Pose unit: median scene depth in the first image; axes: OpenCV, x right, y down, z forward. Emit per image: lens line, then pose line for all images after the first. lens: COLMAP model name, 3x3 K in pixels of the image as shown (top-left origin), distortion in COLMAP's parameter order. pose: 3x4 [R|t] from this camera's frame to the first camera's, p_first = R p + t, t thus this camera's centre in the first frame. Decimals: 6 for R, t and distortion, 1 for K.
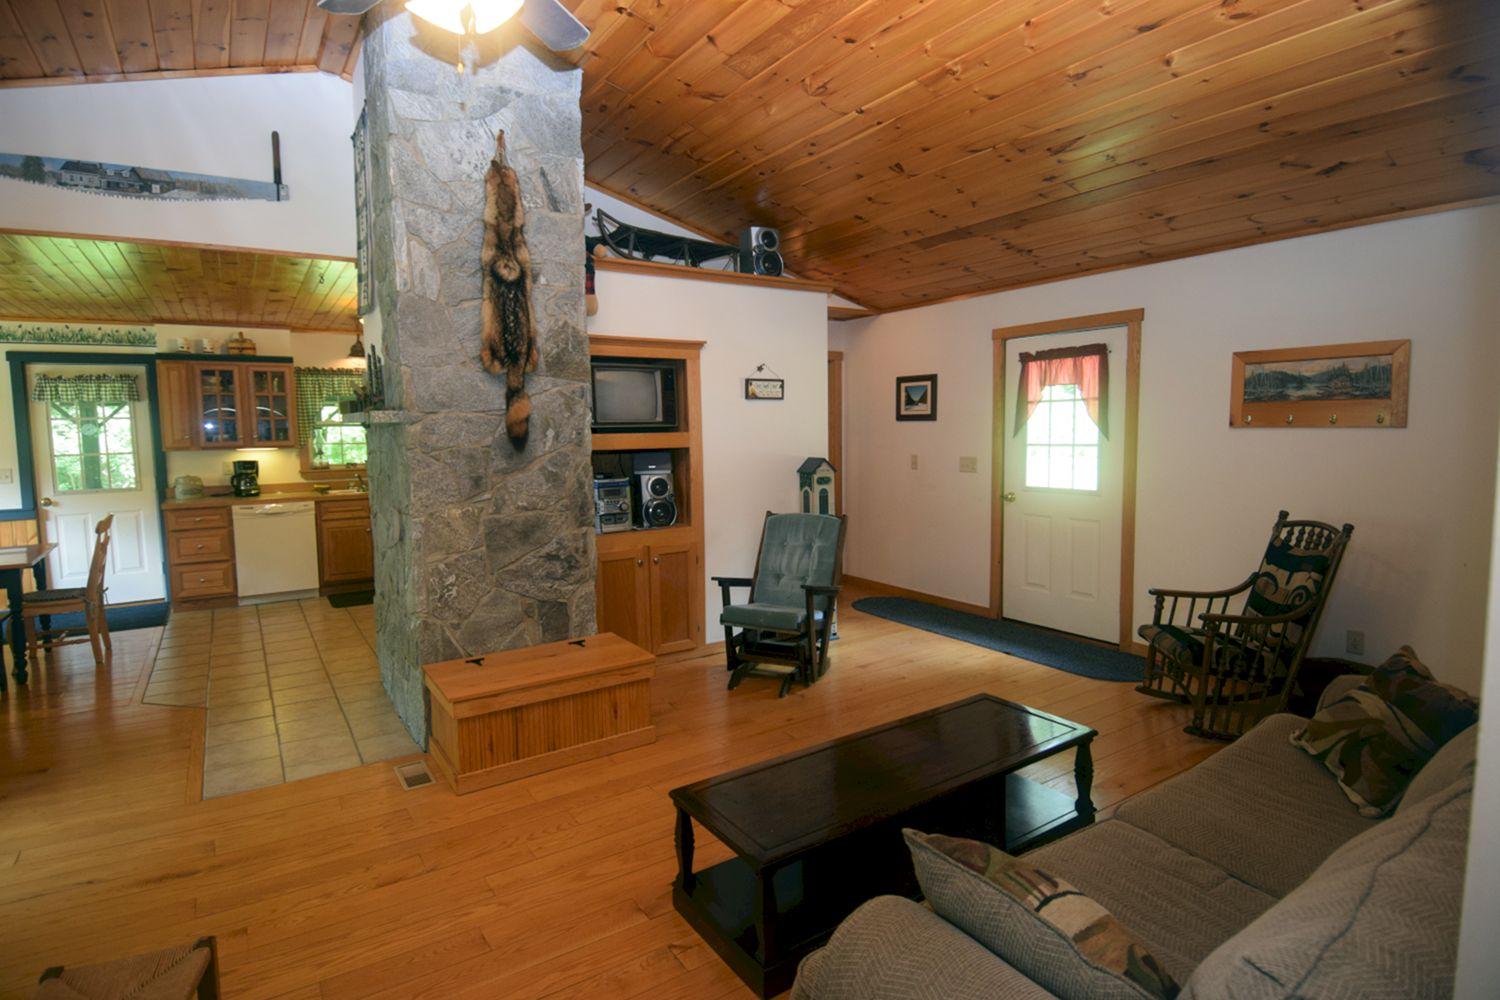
lens RADIAL K [[779.9, 0, 755.9], [0, 779.9, 495.9], [0, 0, 1]] dist [0.059499, -0.060309]
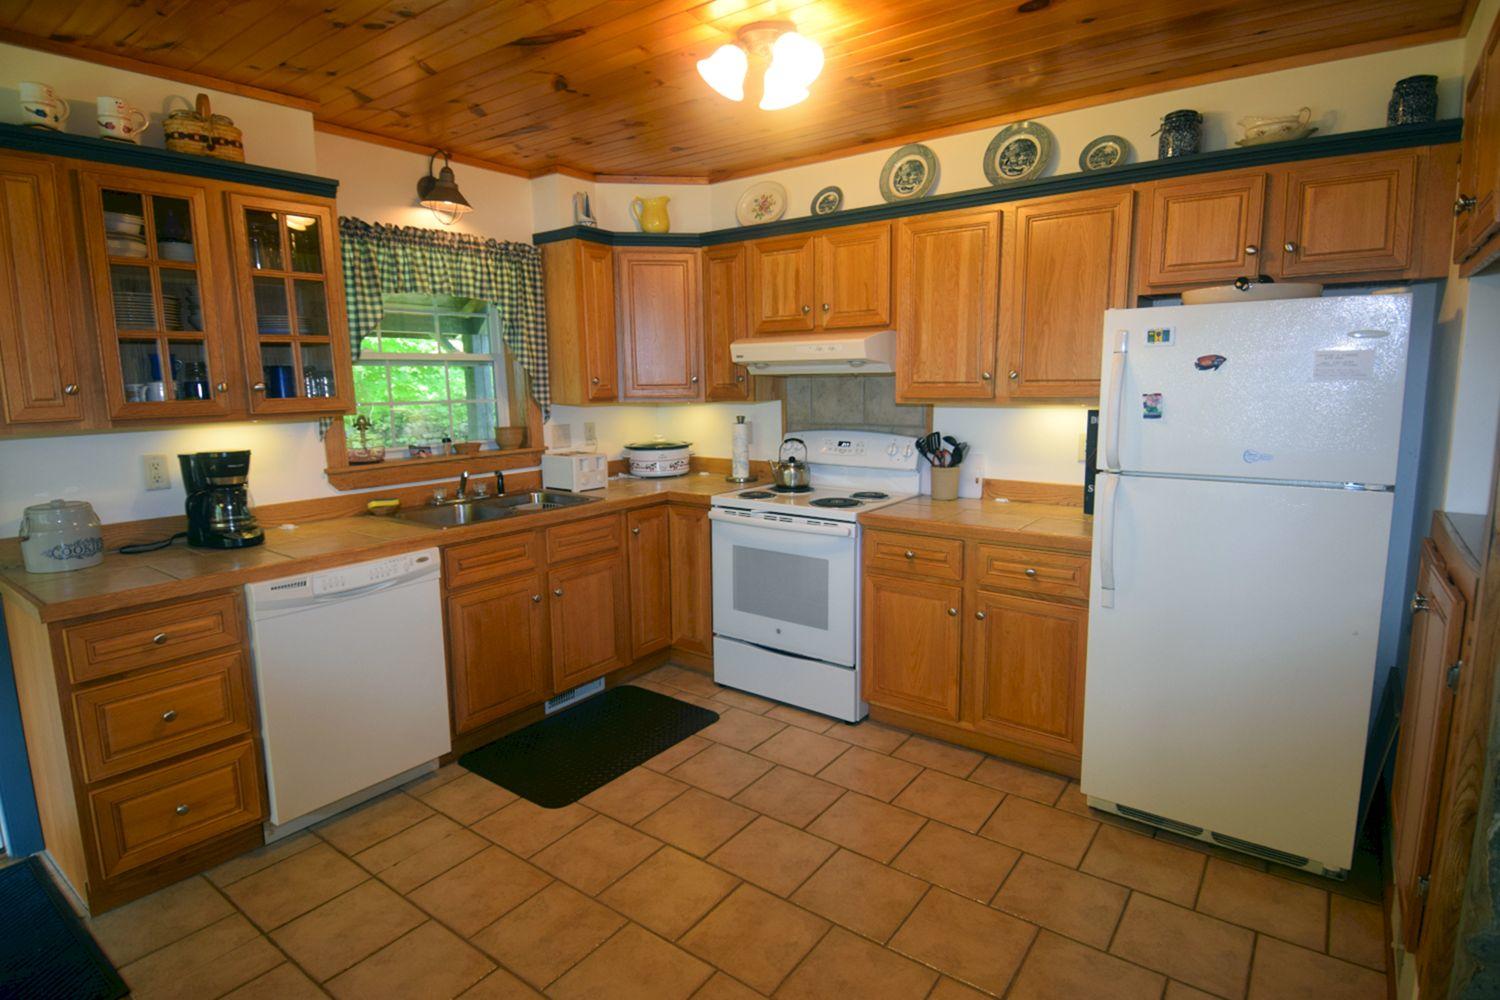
lens RADIAL K [[779.9, 0, 755.9], [0, 779.9, 495.9], [0, 0, 1]] dist [0.059499, -0.060309]
pose [[0.943254, -0.051200, 0.328102, -0.542846], [0.032564, 0.997542, 0.062050, -0.039610], [-0.330472, -0.047844, 0.942602, 0.574522]]
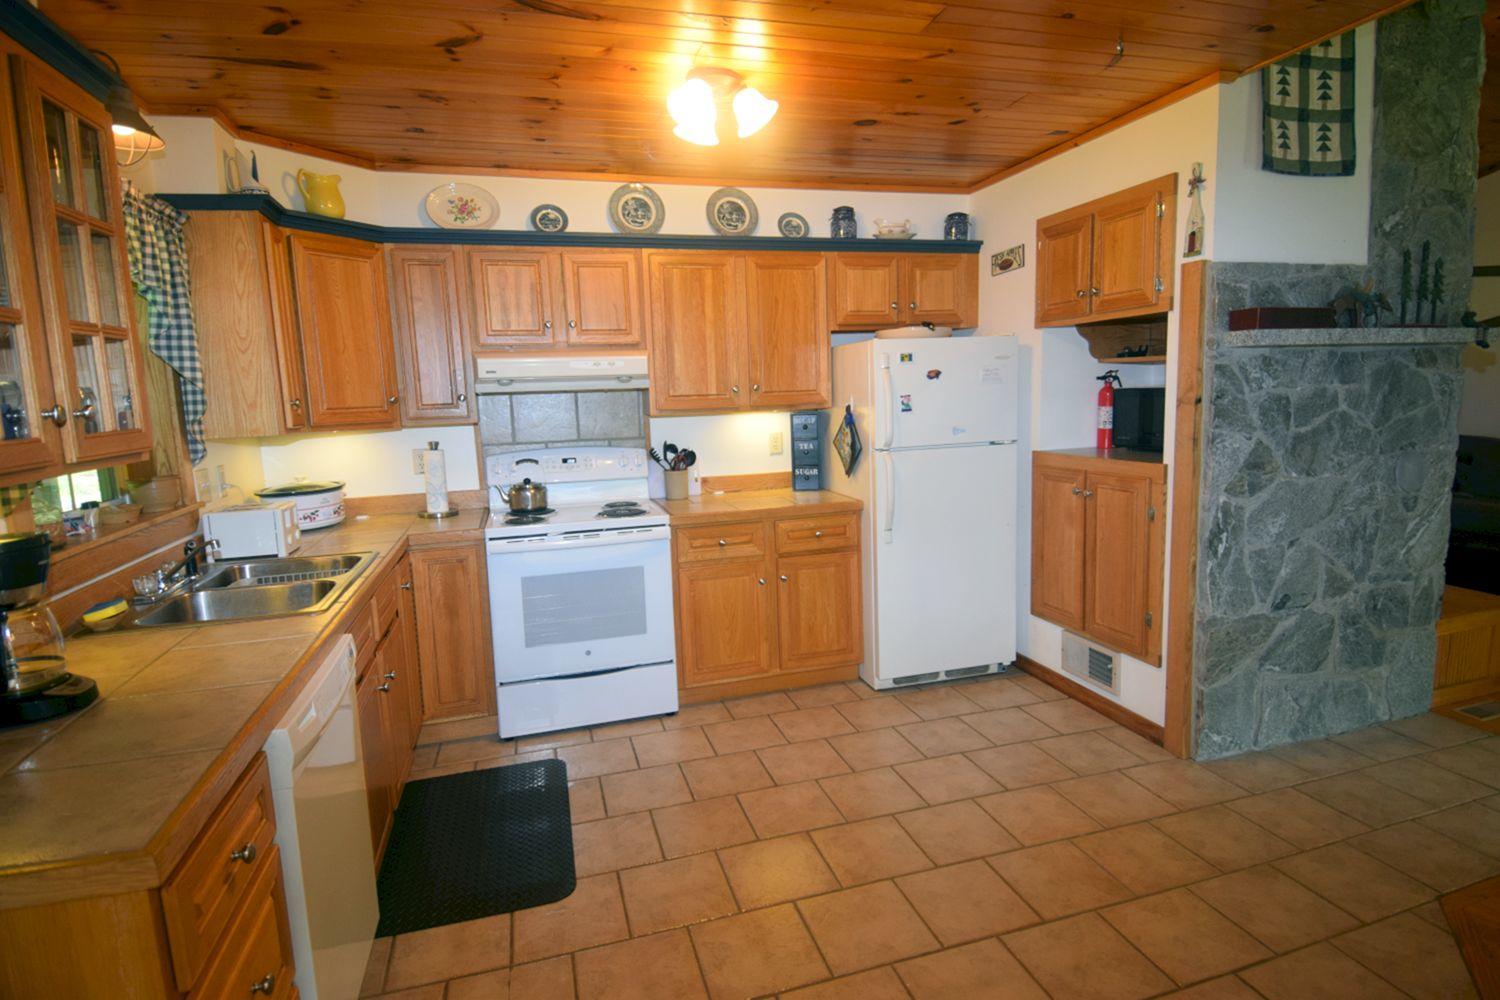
lens RADIAL K [[779.9, 0, 755.9], [0, 779.9, 495.9], [0, 0, 1]] dist [0.059499, -0.060309]
pose [[0.296882, -0.129048, 0.946154, -0.786738], [0.119609, 0.988048, 0.097232, -0.053171], [-0.947394, 0.084302, 0.308770, 0.777868]]
